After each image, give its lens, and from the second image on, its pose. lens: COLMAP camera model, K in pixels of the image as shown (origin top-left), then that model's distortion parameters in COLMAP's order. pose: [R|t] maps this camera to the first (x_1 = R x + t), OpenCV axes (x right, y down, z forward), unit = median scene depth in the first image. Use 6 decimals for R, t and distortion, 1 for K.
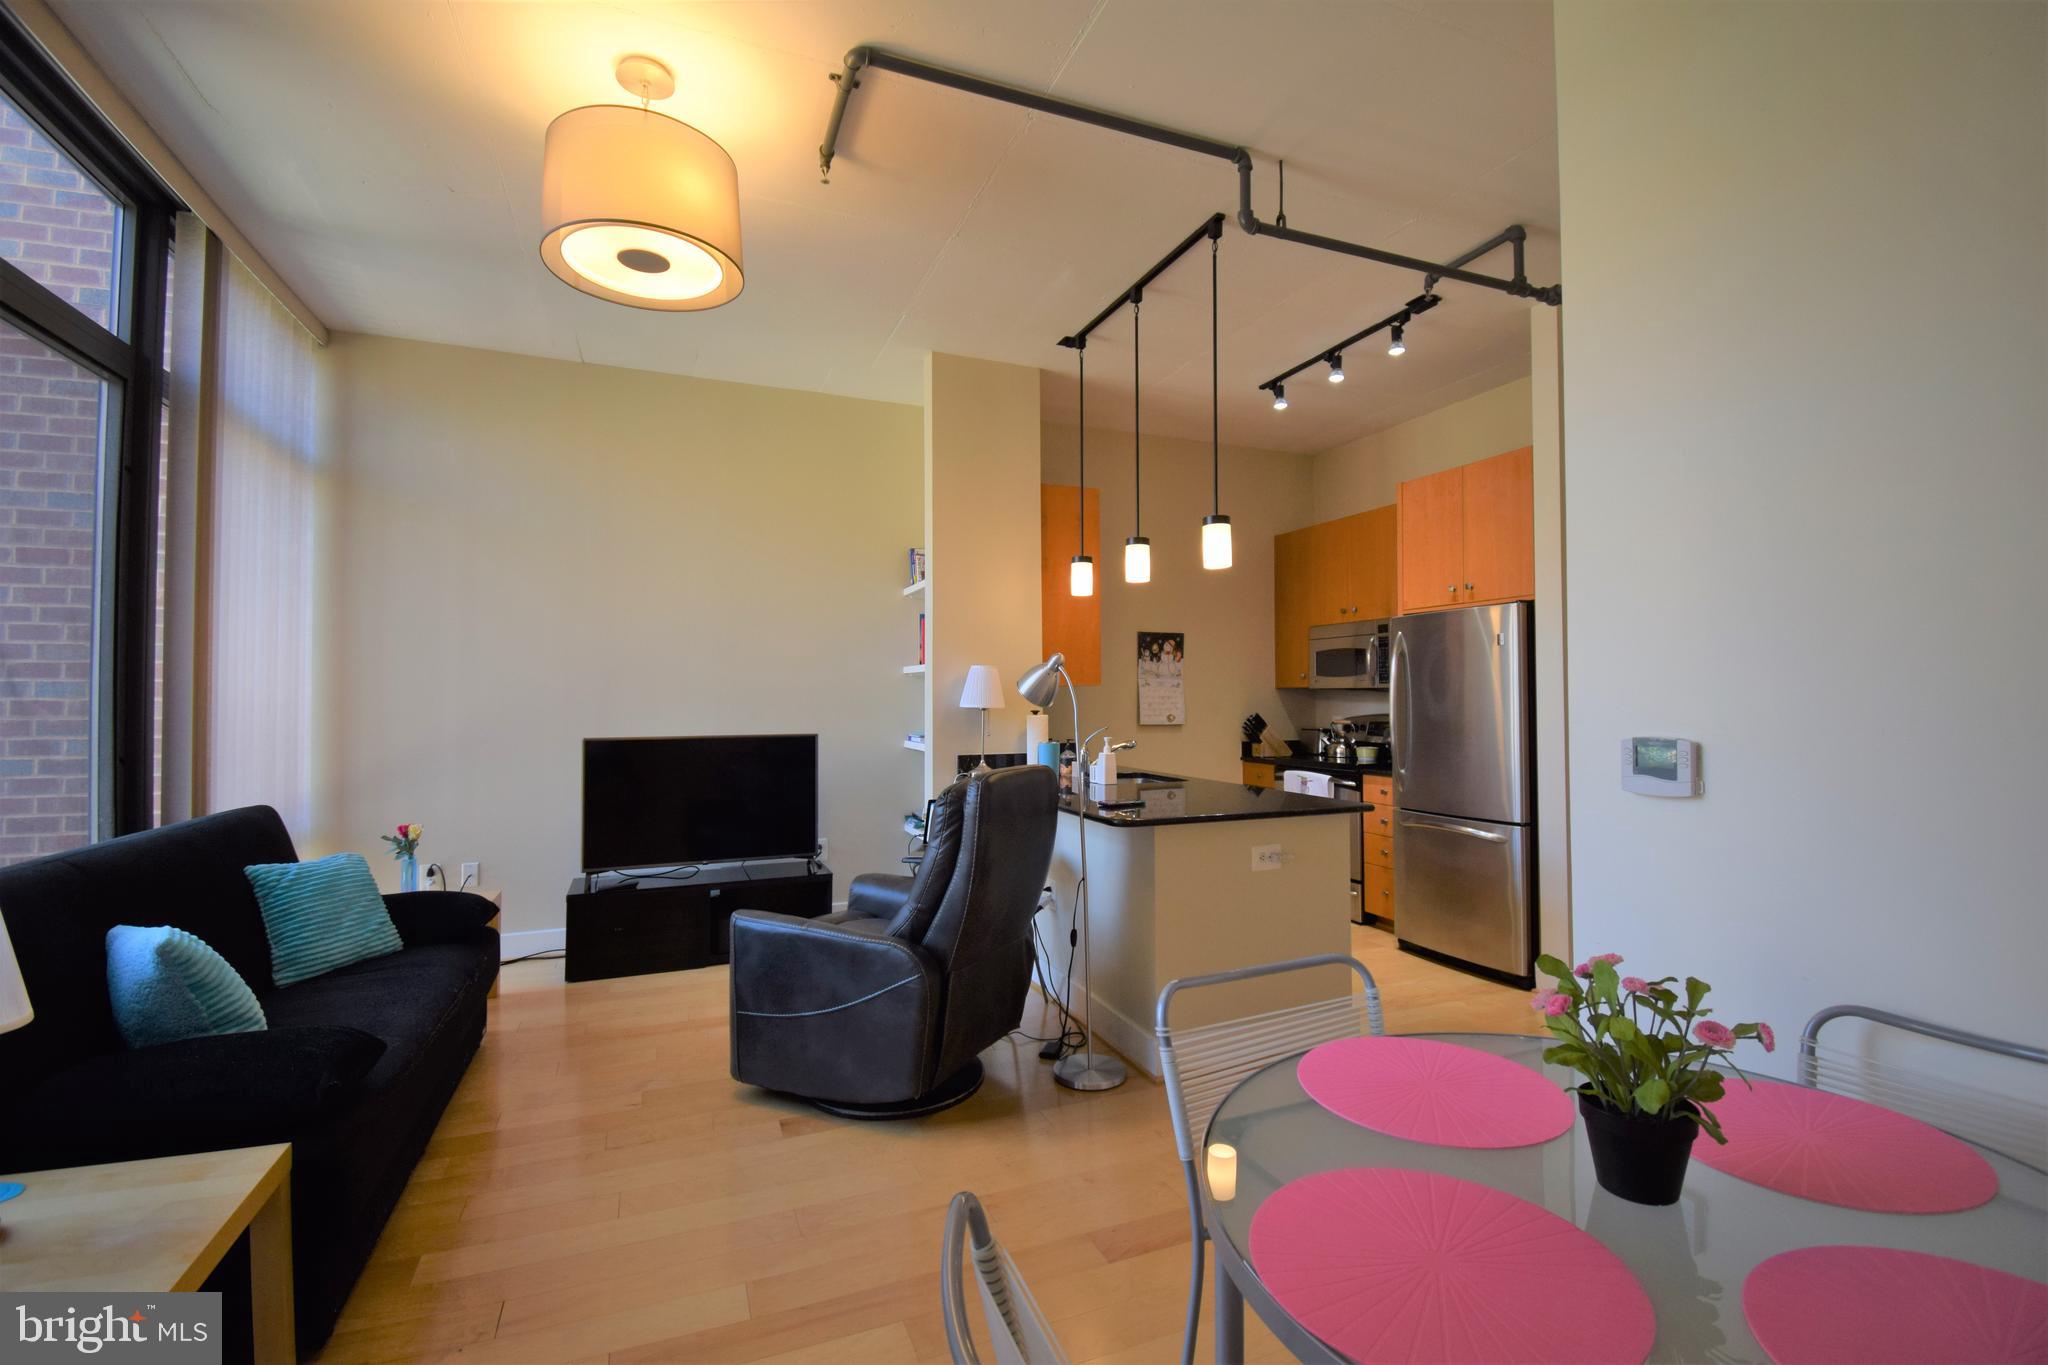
lens RADIAL K [[894.9, 0, 1037.3], [0, 894.9, 679.5], [0, 0, 1]] dist [0.017874, -0.023611]
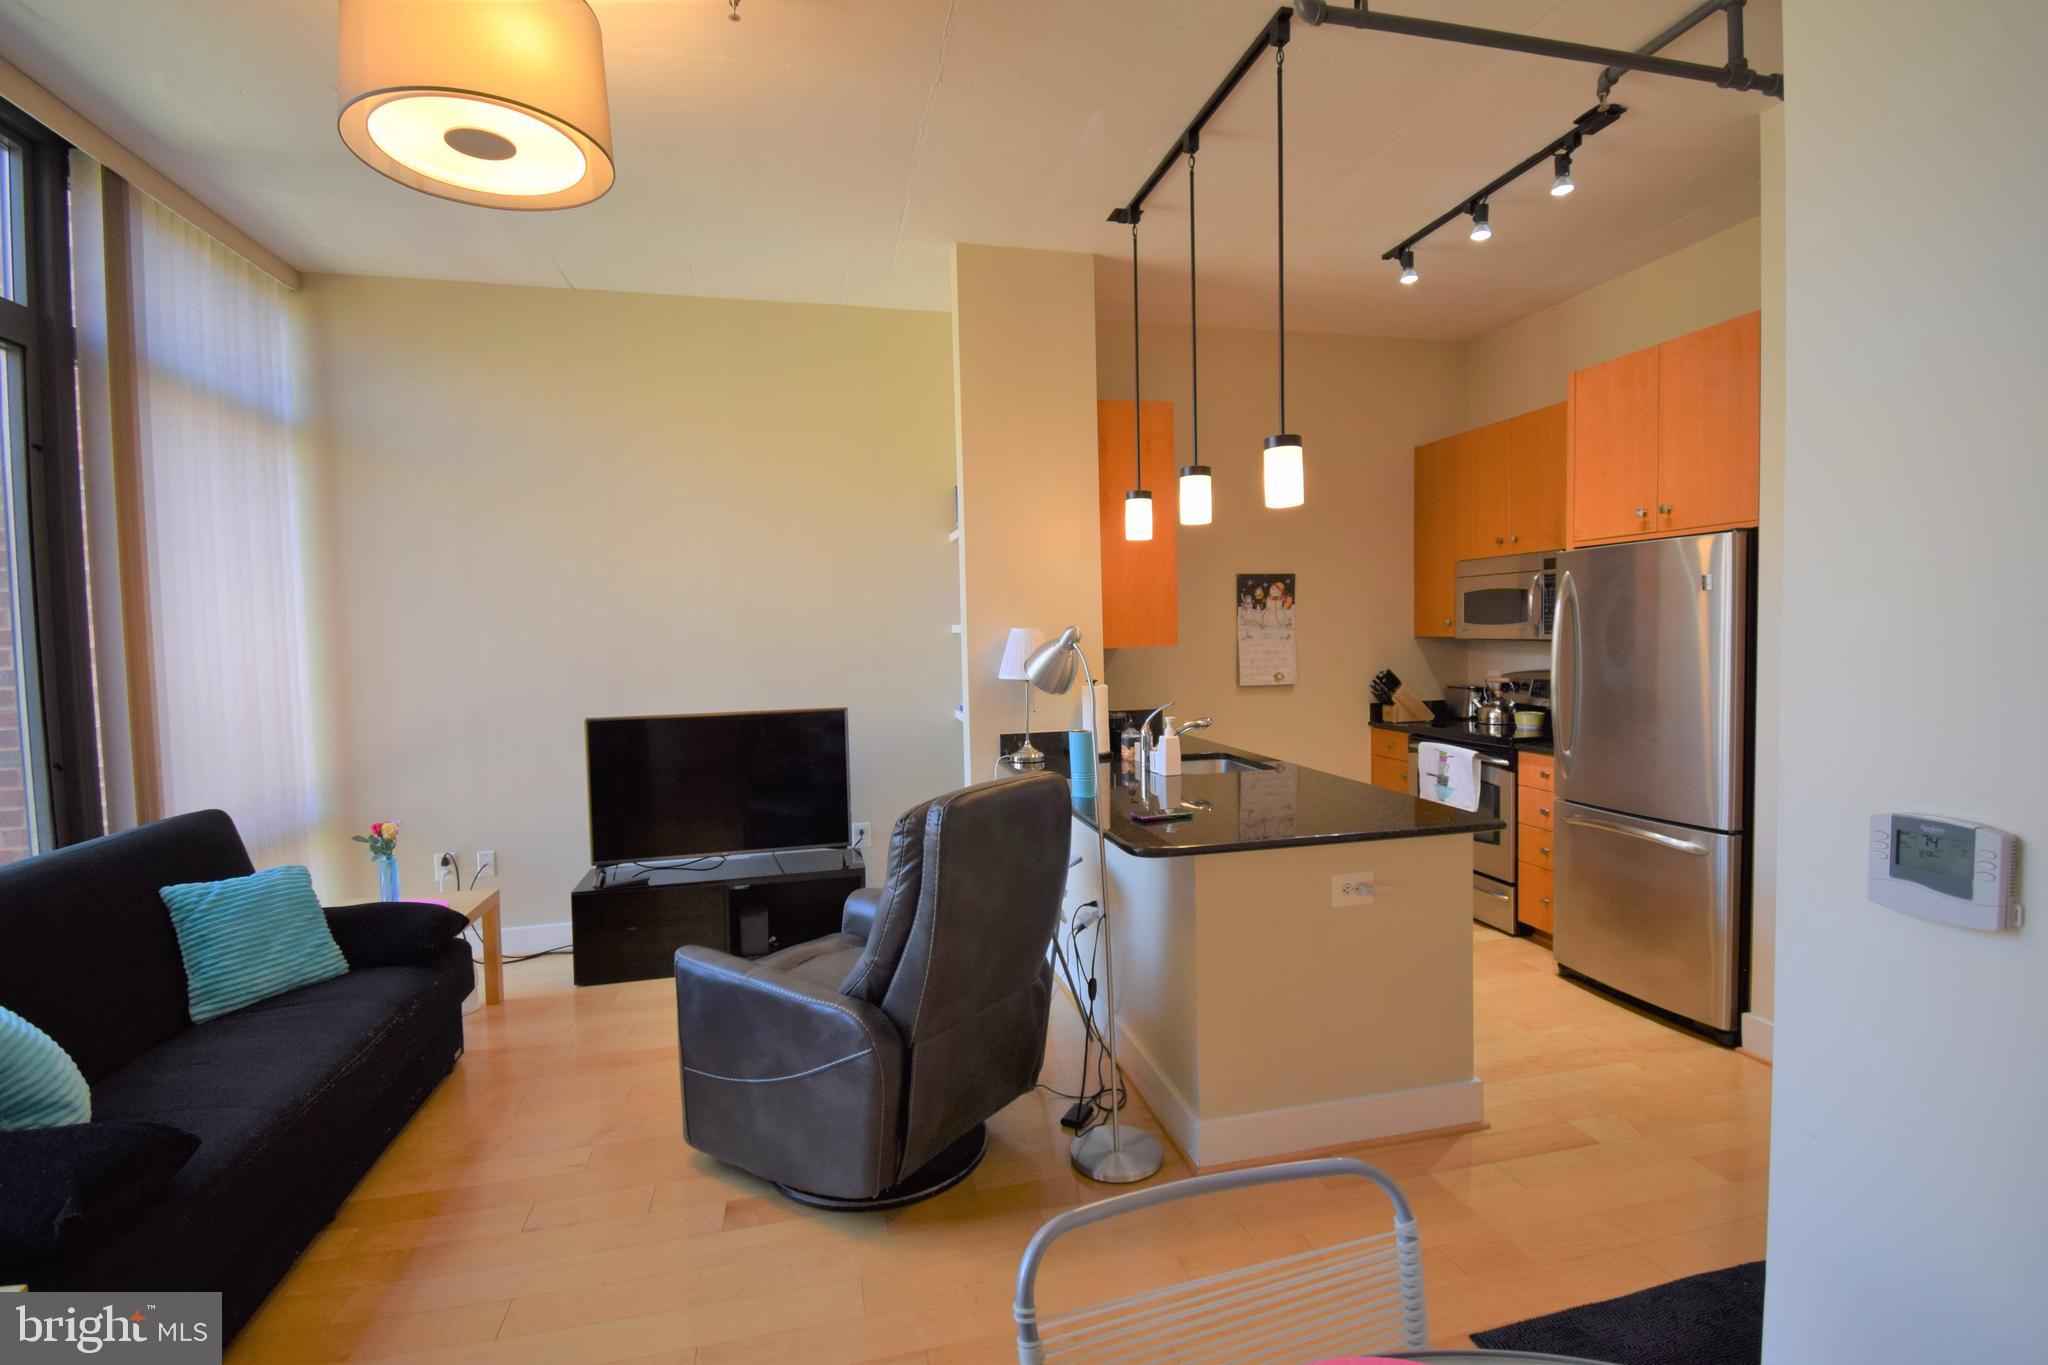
lens RADIAL K [[949.5, 0, 1040.0], [0, 949.5, 679.4], [0, 0, 1]] dist [0.023084, -0.028632]
pose [[0.988257, -0.010936, -0.152408, 0.081802], [0.022130, 0.997163, 0.071947, -0.029232], [0.151189, -0.074475, 0.985695, 0.122432]]
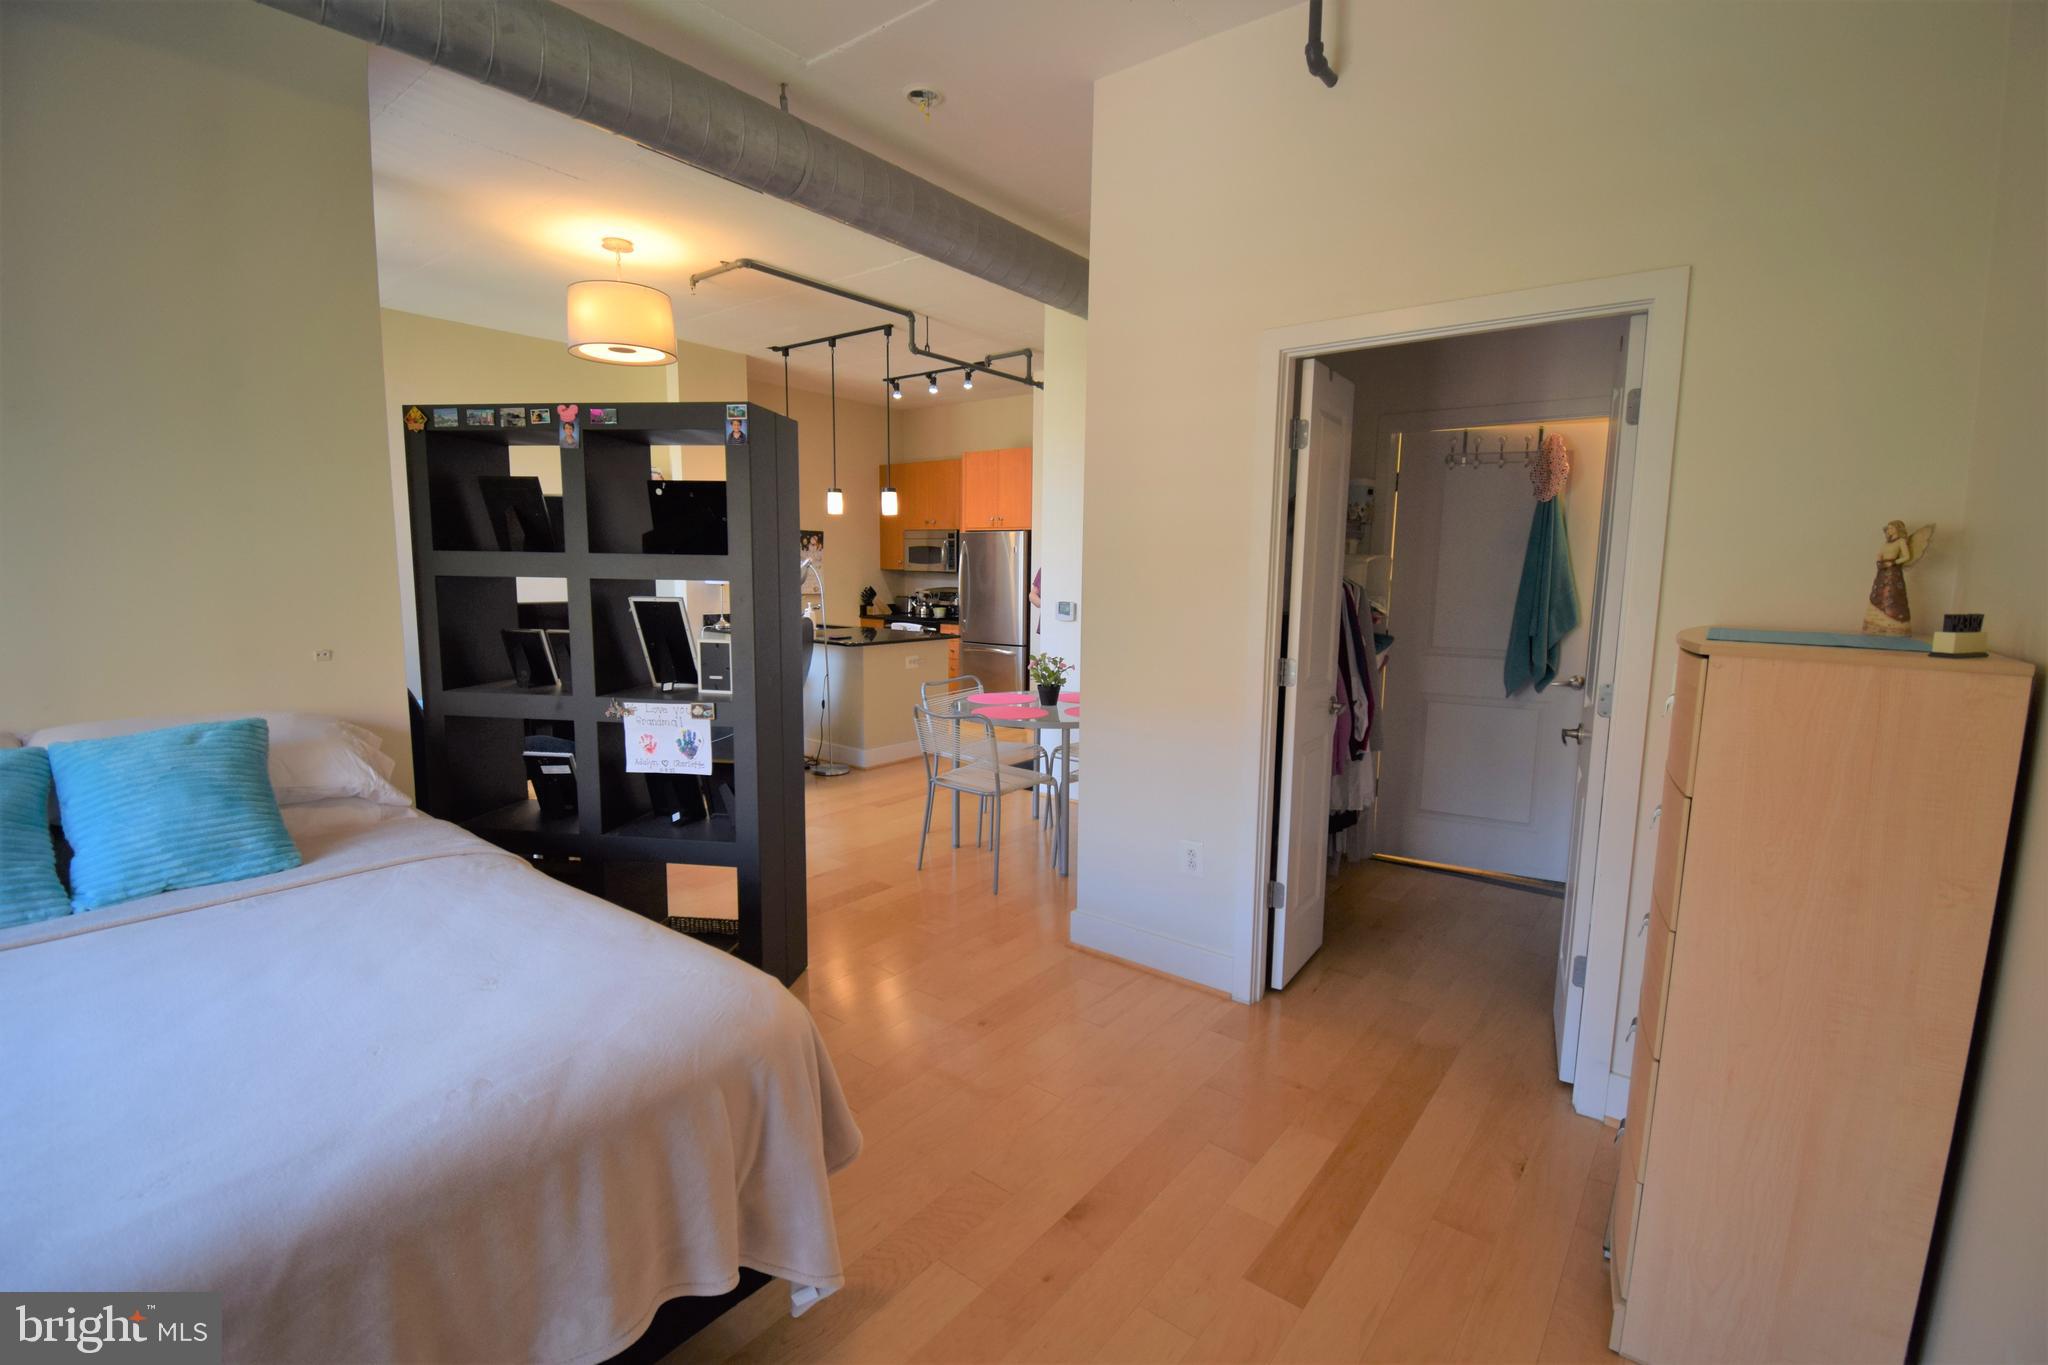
lens RADIAL K [[894.9, 0, 1039.1], [0, 894.9, 679.4], [0, 0, 1]] dist [0.017768, -0.024014]
pose [[0.869492, -0.048140, 0.491596, -0.337193], [-0.026288, 0.989319, 0.143376, -0.040443], [-0.493247, -0.137587, 0.858939, -0.604581]]
